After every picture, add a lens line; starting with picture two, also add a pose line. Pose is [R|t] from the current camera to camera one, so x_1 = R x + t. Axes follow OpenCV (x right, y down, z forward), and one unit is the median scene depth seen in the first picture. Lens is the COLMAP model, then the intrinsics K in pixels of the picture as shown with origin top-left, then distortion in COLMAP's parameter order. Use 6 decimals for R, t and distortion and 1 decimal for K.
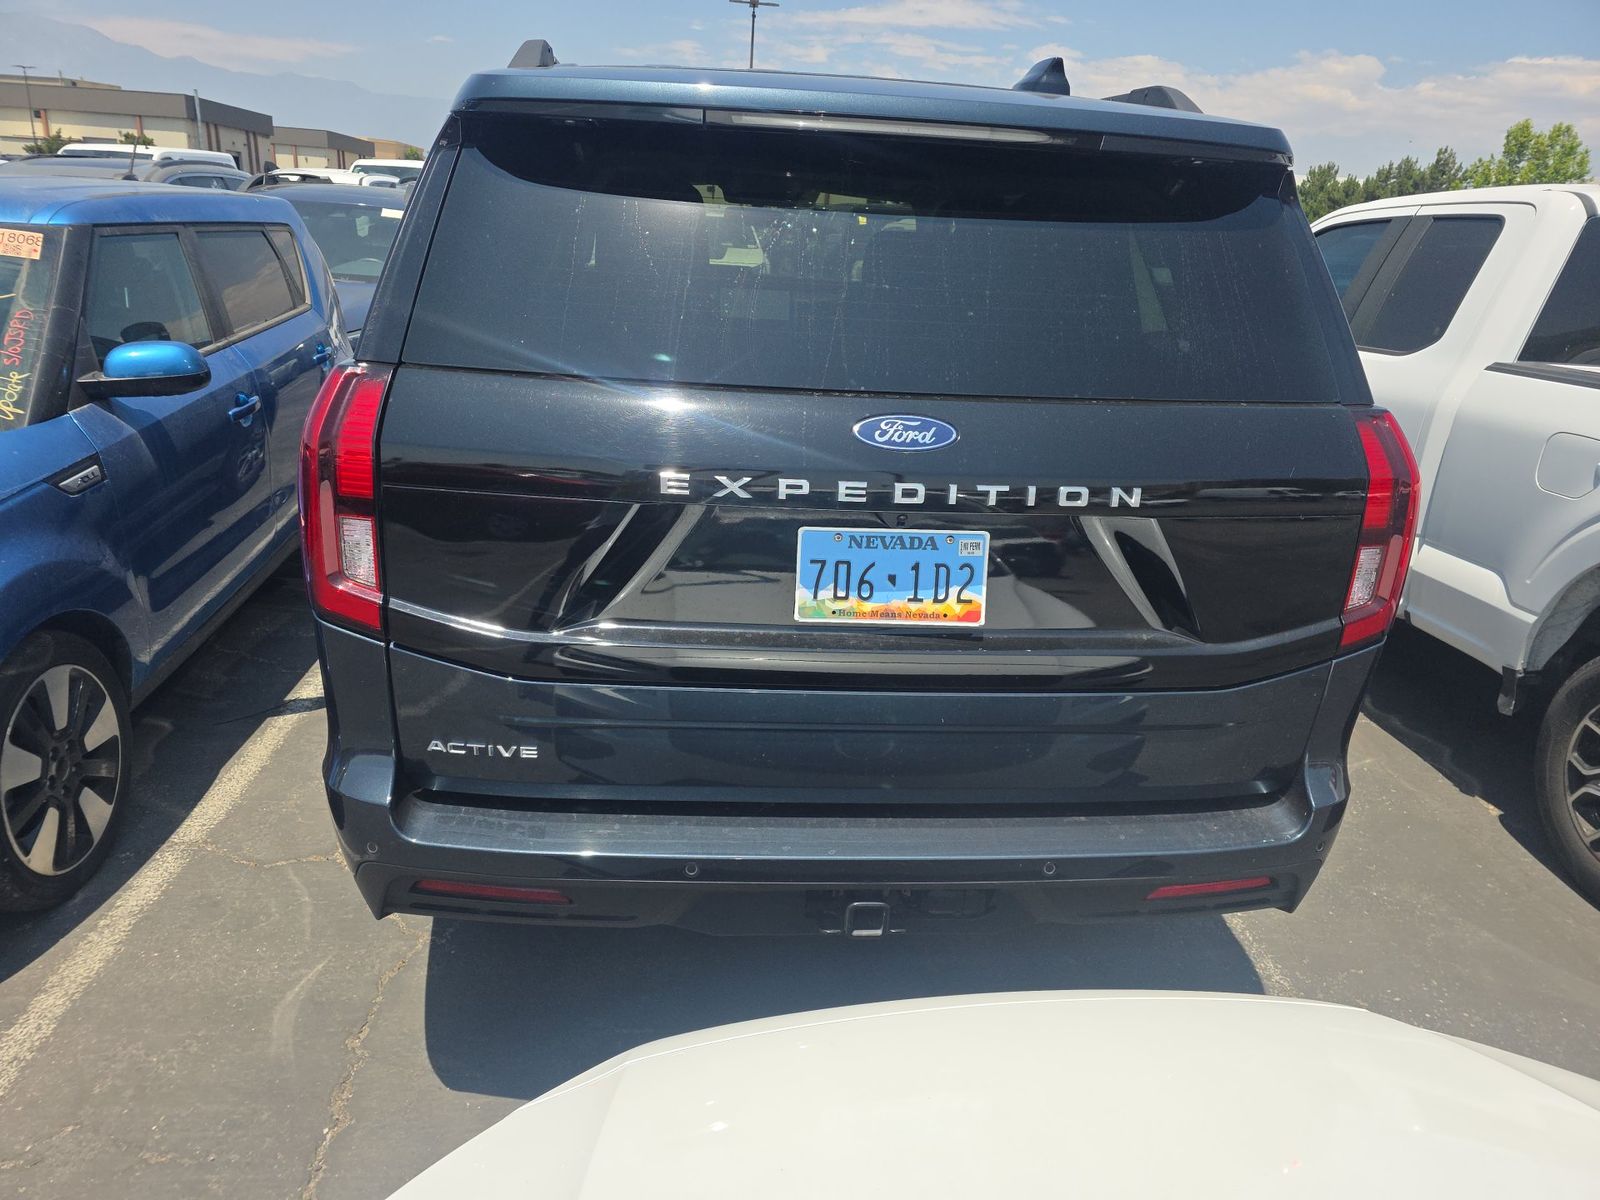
lens RADIAL K [[1084.0, 0, 778.2], [0, 1084.0, 599.5], [0, 0, 1]] dist [0.072077, -0.077177]
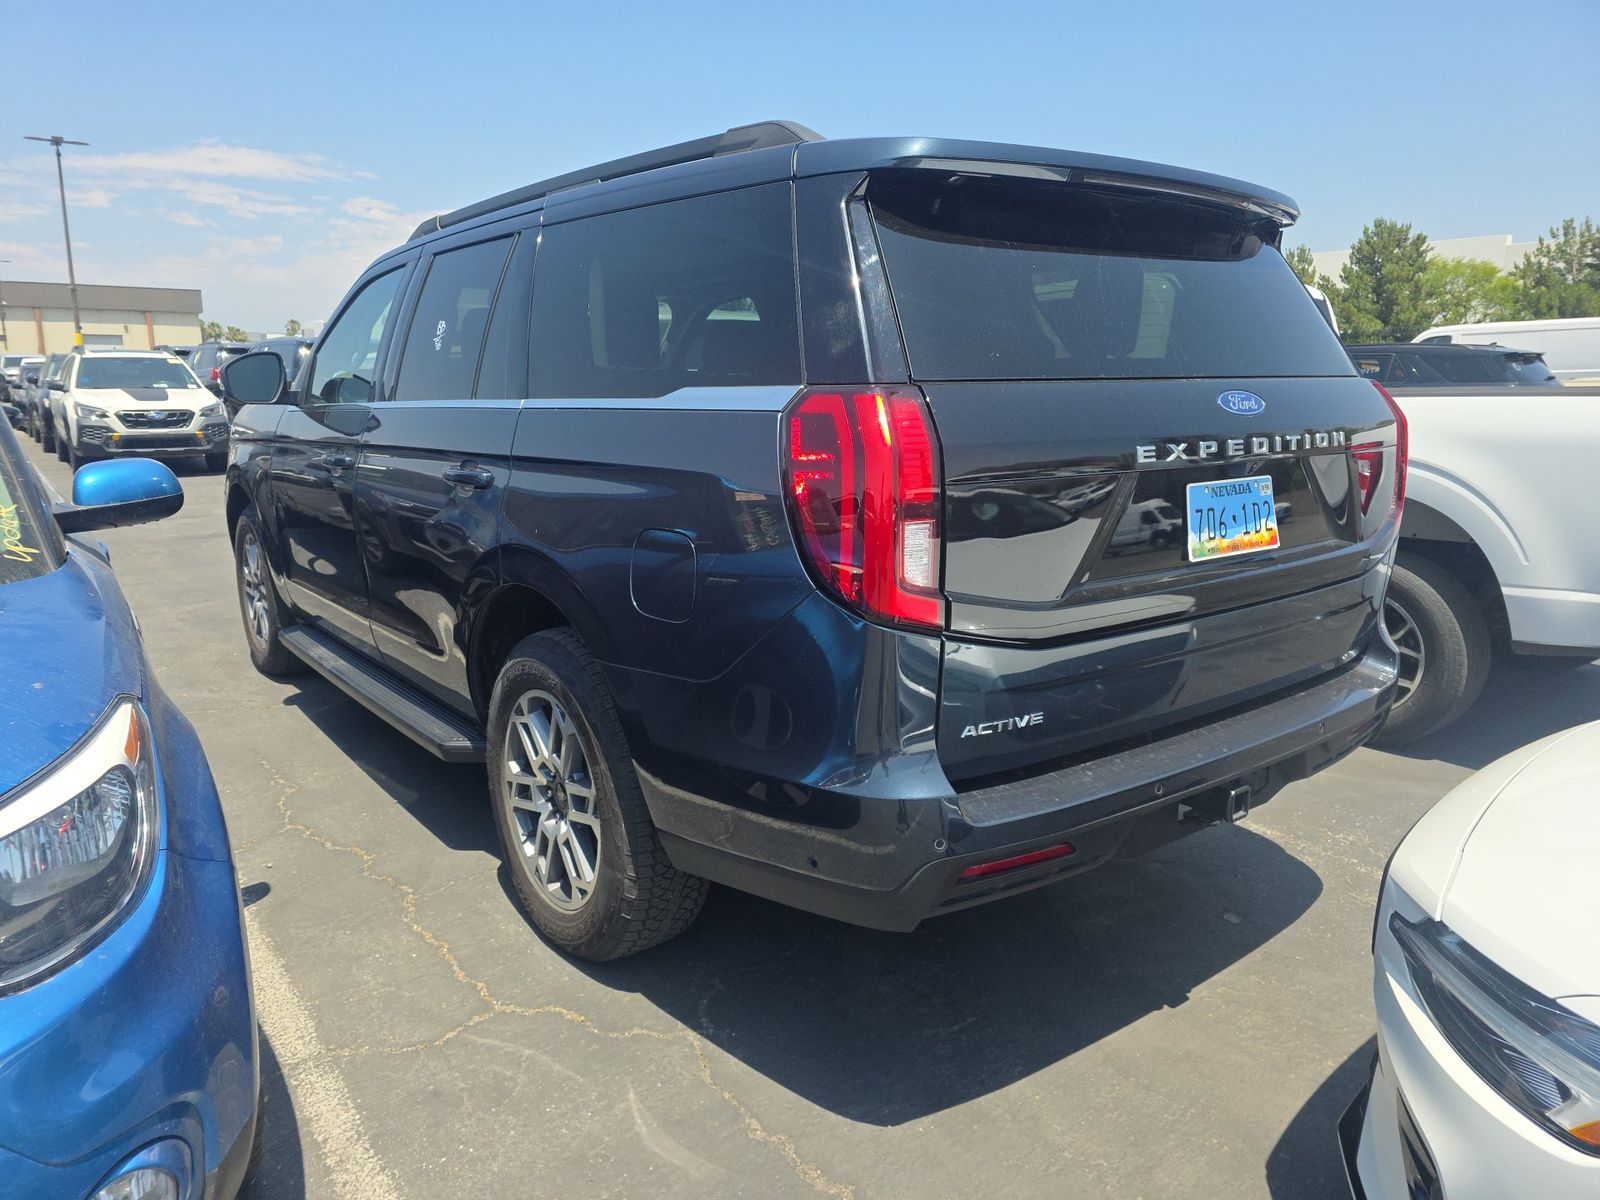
lens RADIAL K [[1084.0, 0, 778.2], [0, 1084.0, 599.5], [0, 0, 1]] dist [0.072077, -0.077177]
pose [[0.847684, -0.162166, 0.505108, -1.015117], [0.220300, 0.973760, -0.057085, 0.029135], [-0.482597, 0.159665, 0.861166, 0.160562]]
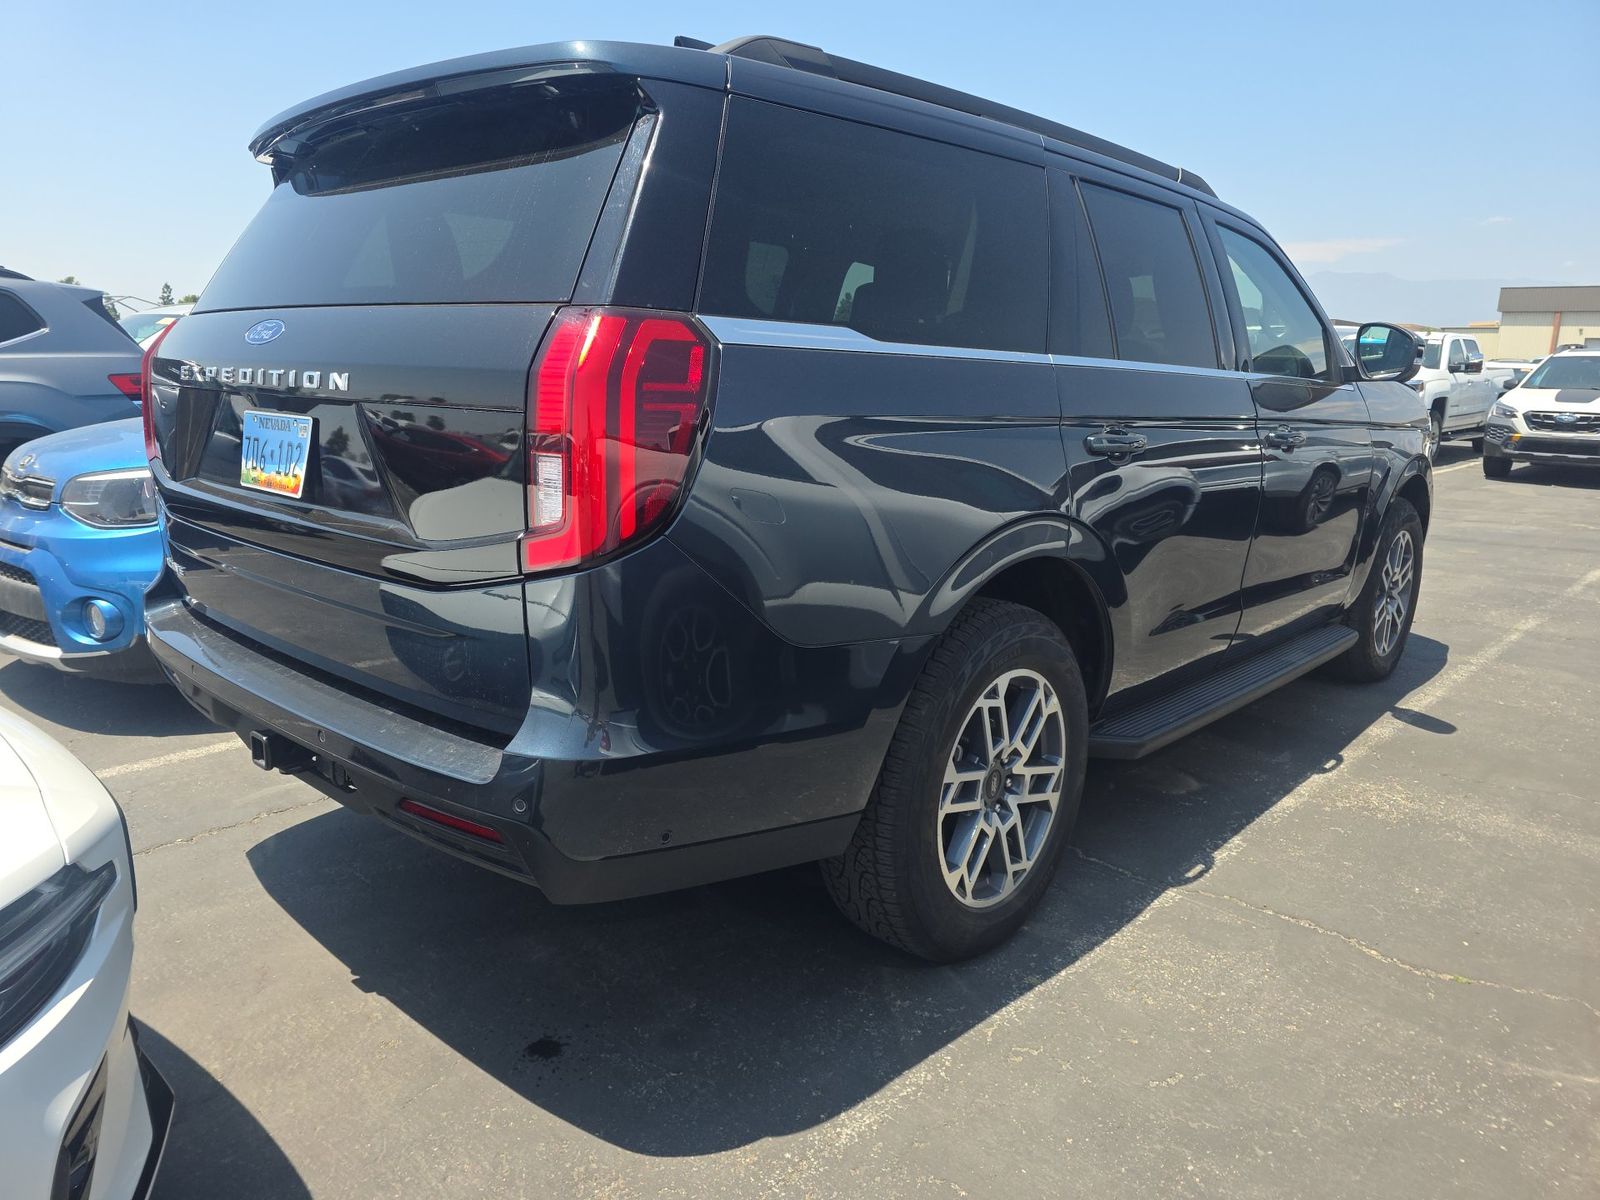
lens RADIAL K [[1084.0, 0, 778.2], [0, 1084.0, 599.5], [0, 0, 1]] dist [0.072077, -0.077177]
pose [[0.662282, 0.113297, -0.740639, 1.414238], [-0.230750, 0.971297, -0.057757, 0.079580], [0.712837, 0.209153, 0.669416, 0.608489]]
